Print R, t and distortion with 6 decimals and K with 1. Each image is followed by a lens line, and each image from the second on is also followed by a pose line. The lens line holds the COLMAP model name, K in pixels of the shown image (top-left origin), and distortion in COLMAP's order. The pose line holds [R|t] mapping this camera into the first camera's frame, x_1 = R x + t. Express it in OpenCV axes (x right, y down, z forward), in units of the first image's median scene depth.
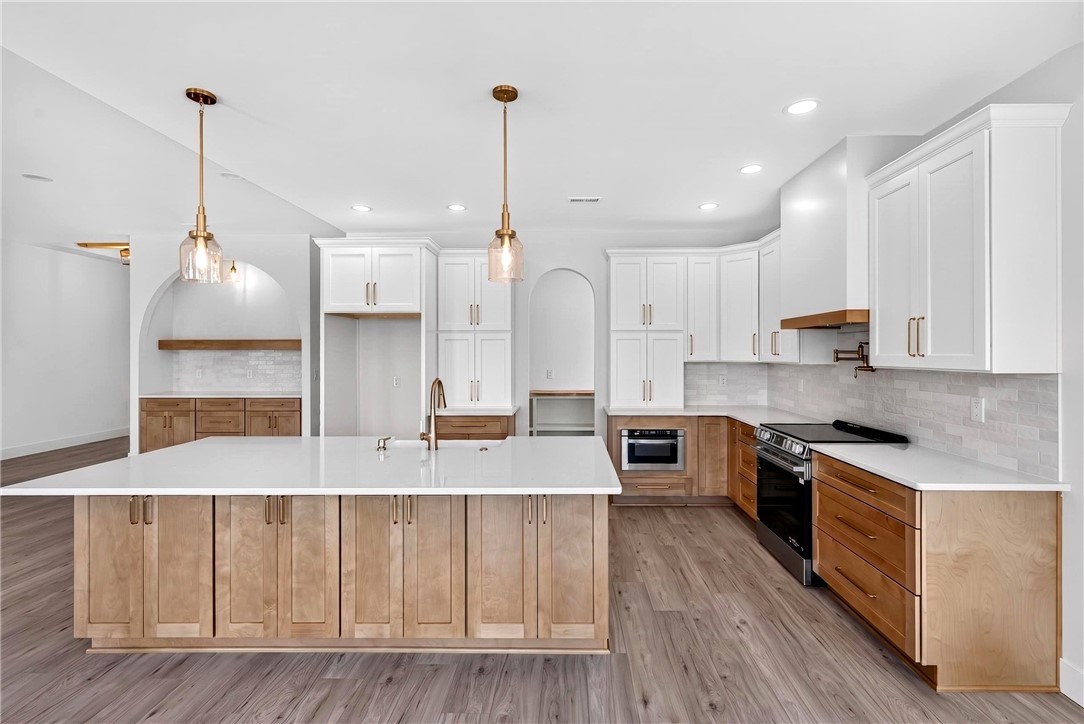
lens RADIAL K [[496.2, 0, 560.7], [0, 496.2, 350.4], [0, 0, 1]] dist [0.000045, 0.000019]
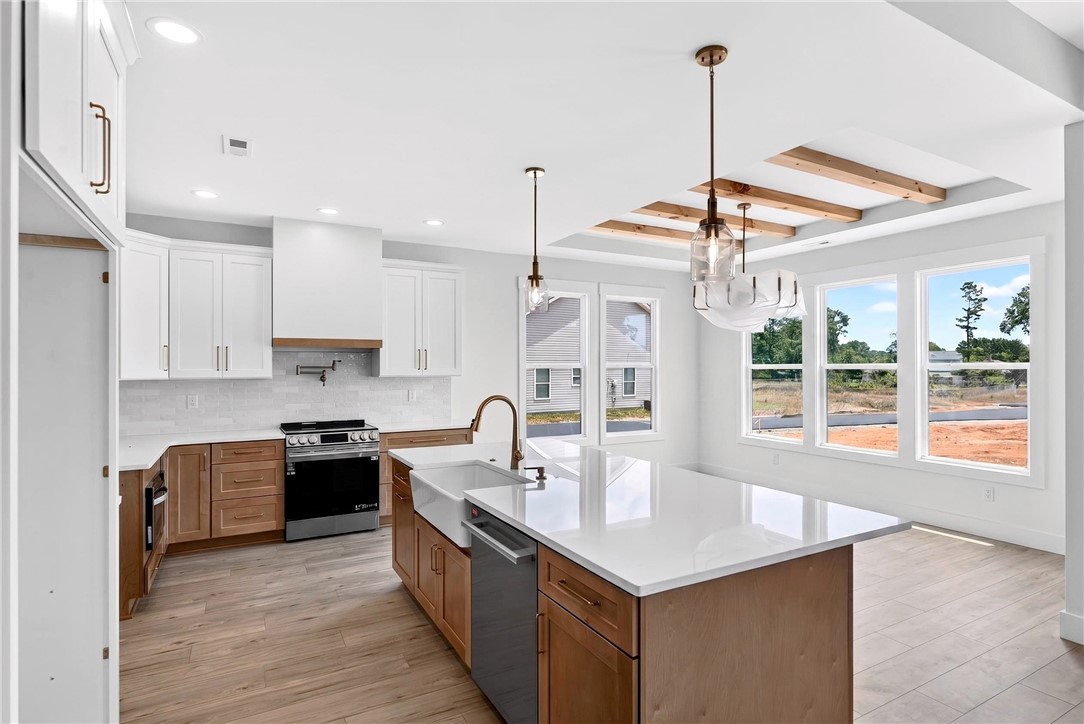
lens RADIAL K [[555.8, 0, 529.4], [0, 555.8, 362.7], [0, 0, 1]] dist [-0.001308, -0.000133]
pose [[-0.486214, 0.006450, 0.873816, -0.911285], [-0.001400, 0.999966, -0.008160, 0.002270], [-0.873838, -0.005191, -0.486189, 1.130387]]
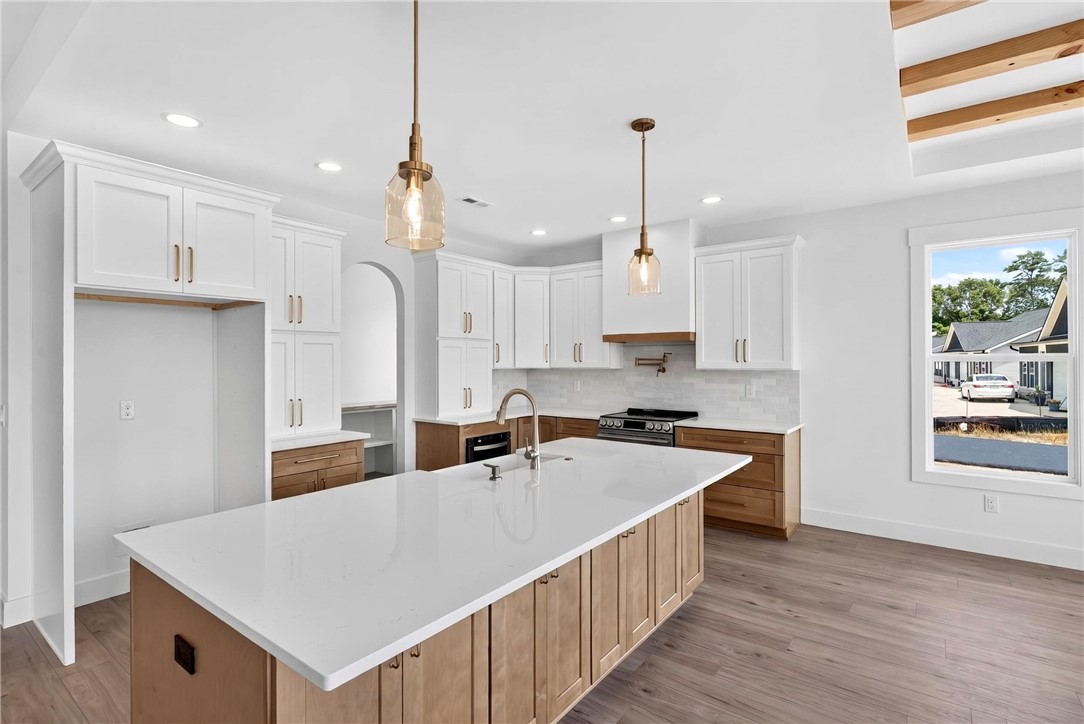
lens RADIAL K [[519.9, 0, 547.9], [0, 519.9, 359.5], [0, 0, 1]] dist [0.000160, -0.000062]
pose [[0.590706, -0.000122, 0.806887, -0.758452], [-0.001243, 0.999999, 0.001062, 0.001536], [-0.806886, -0.001630, 0.590705, 0.320455]]
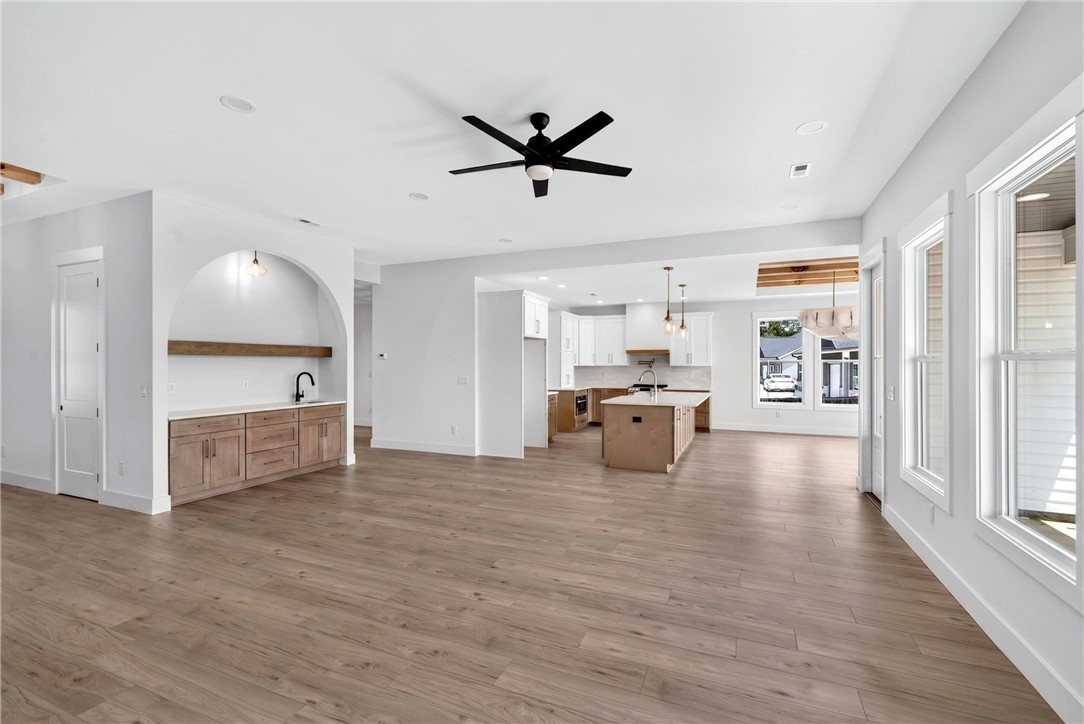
lens RADIAL K [[476.0, 0, 542.0], [0, 476.0, 362.0], [0, 0, 1]] dist [-0.000052, -0.000005]
pose [[0.383046, 0.003490, 0.923722, -2.287985], [-0.008238, 0.999966, -0.000362, 0.010858], [-0.923692, -0.007471, 0.383062, 0.418775]]
